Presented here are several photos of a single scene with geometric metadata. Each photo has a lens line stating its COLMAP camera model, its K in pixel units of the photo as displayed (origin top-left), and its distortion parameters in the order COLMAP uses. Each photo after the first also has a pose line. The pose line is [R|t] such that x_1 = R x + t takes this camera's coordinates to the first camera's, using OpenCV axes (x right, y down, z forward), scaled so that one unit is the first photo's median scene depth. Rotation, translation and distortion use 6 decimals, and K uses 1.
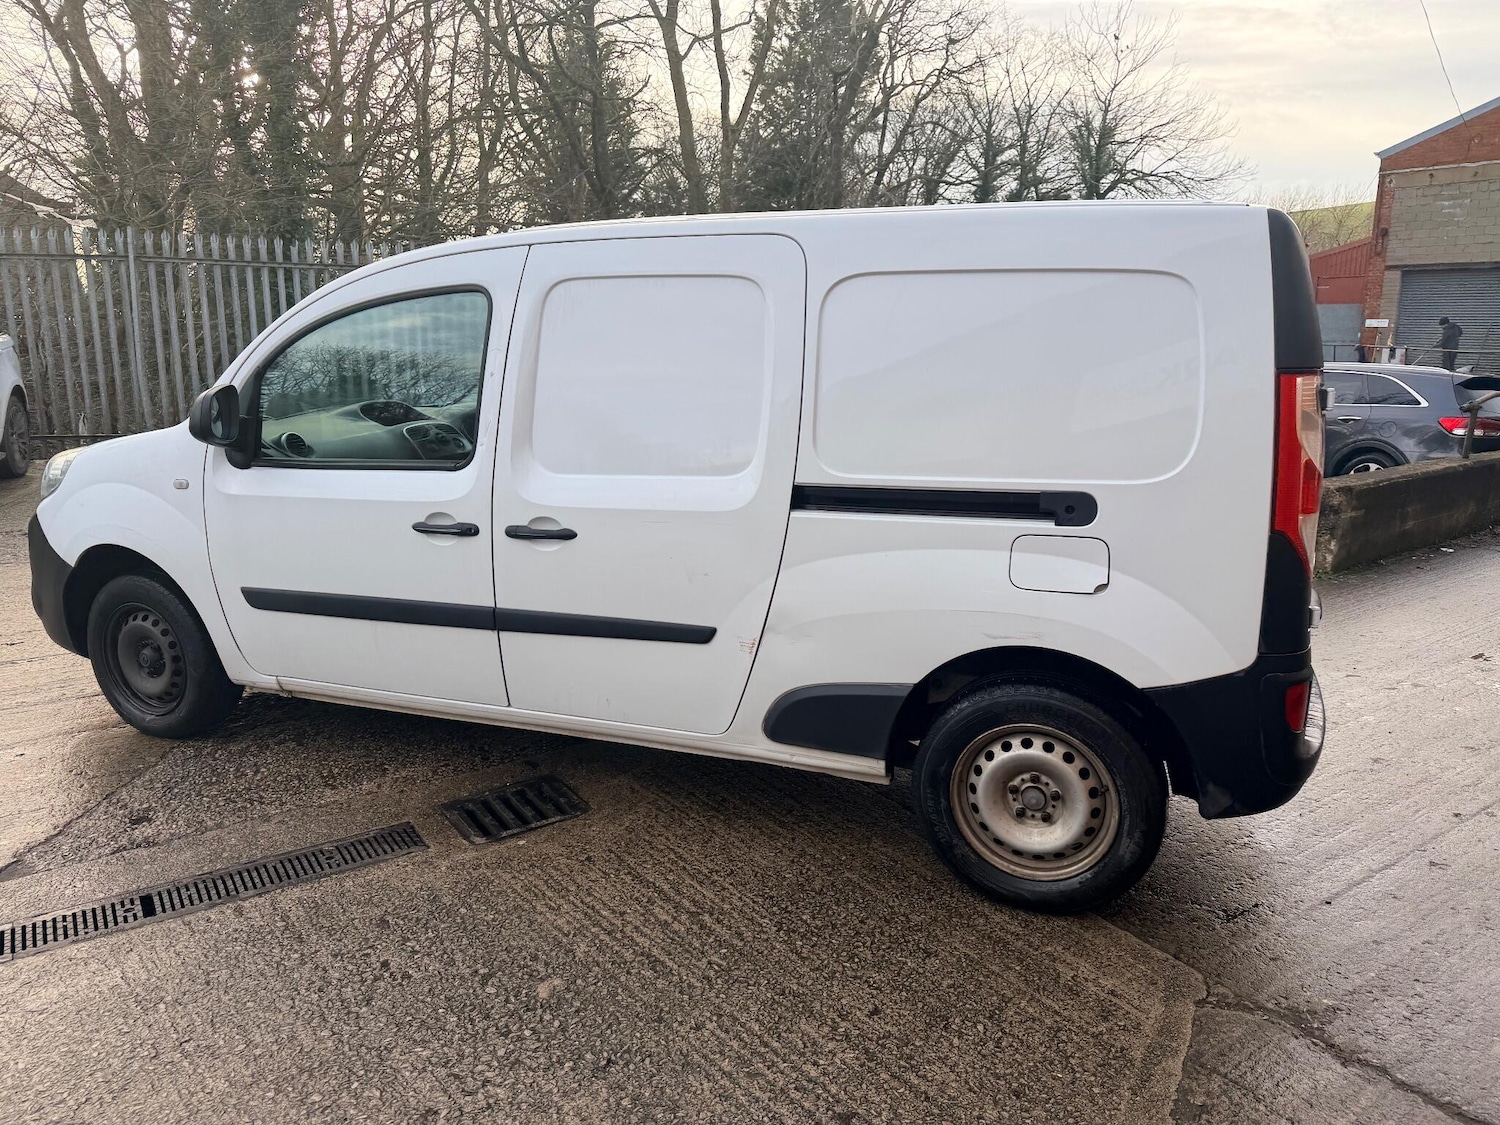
lens RADIAL K [[1054.2, 0, 753.1], [0, 1054.2, 546.3], [0, 0, 1]] dist [0.001917, -0.002699]
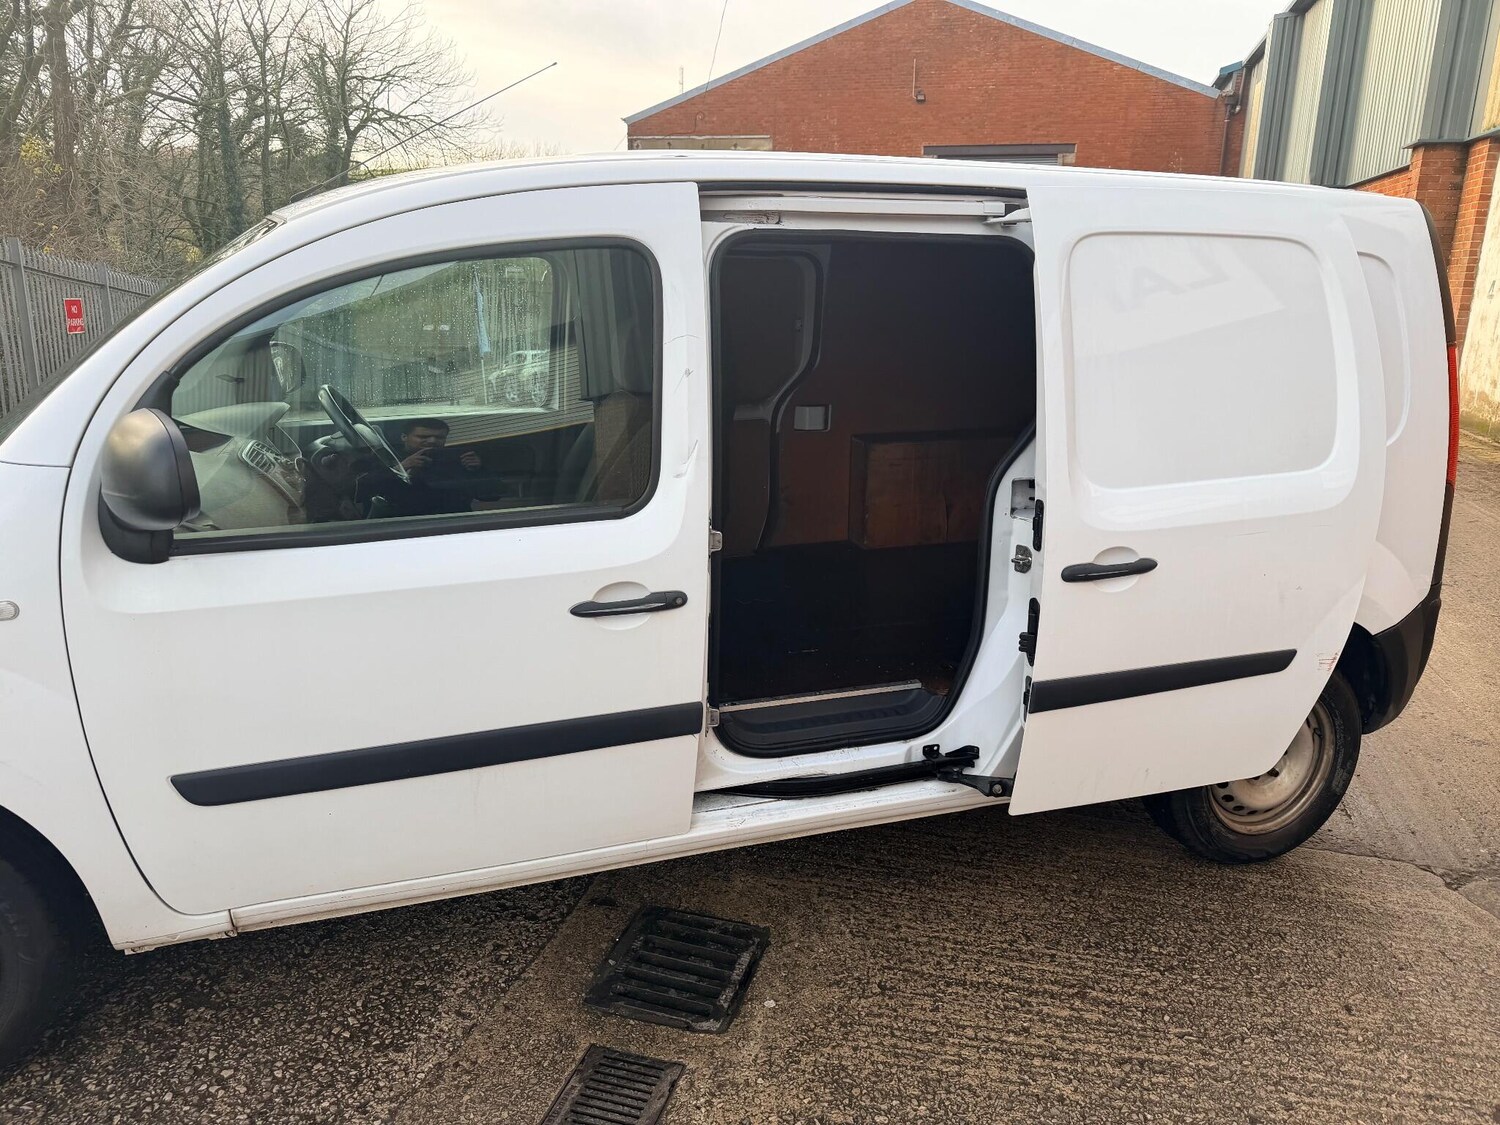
lens RADIAL K [[1063.3, 0, 751.6], [0, 1063.3, 558.4], [0, 0, 1]] dist [-0.002405, -0.001776]
pose [[0.770986, -0.152940, 0.618215, -0.636307], [0.116958, 0.988228, 0.098617, -0.101911], [-0.626020, -0.003727, 0.779798, 0.421597]]
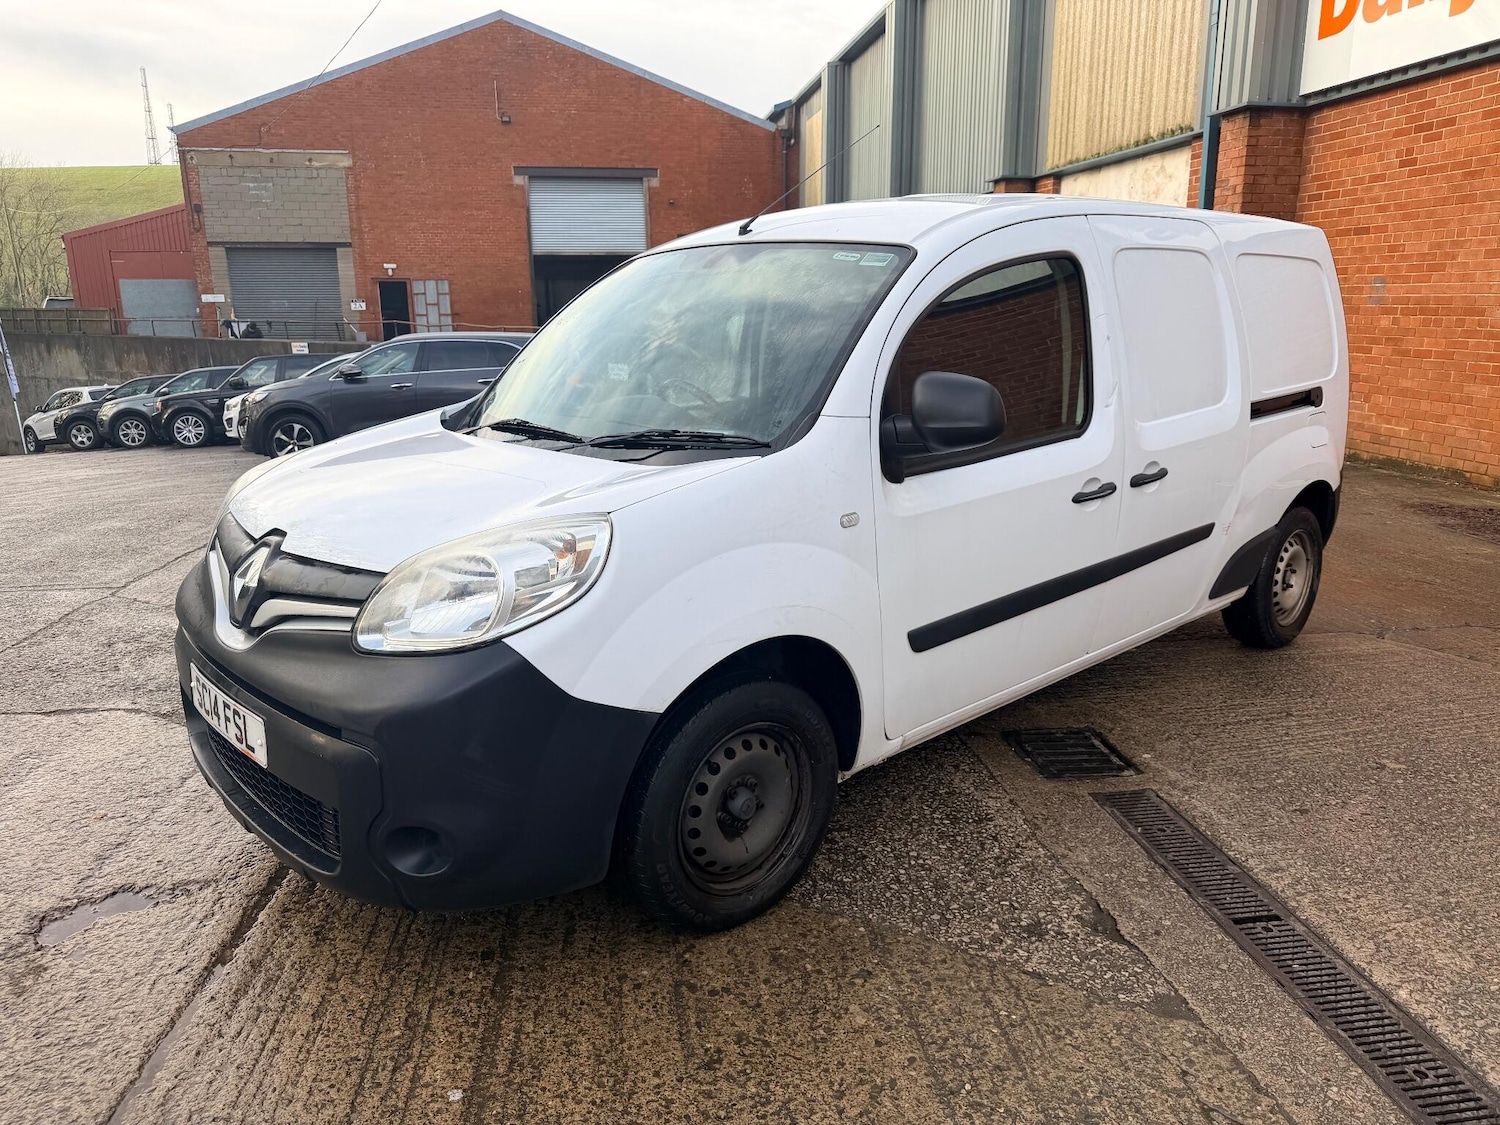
lens RADIAL K [[1065.6, 0, 750.1], [0, 1065.6, 563.4], [0, 0, 1]] dist [0.002862, -0.007271]
pose [[0.441251, -0.221709, 0.869565, -1.334620], [0.191917, 0.969895, 0.149904, -0.167494], [-0.876622, 0.100739, 0.470517, 0.805449]]
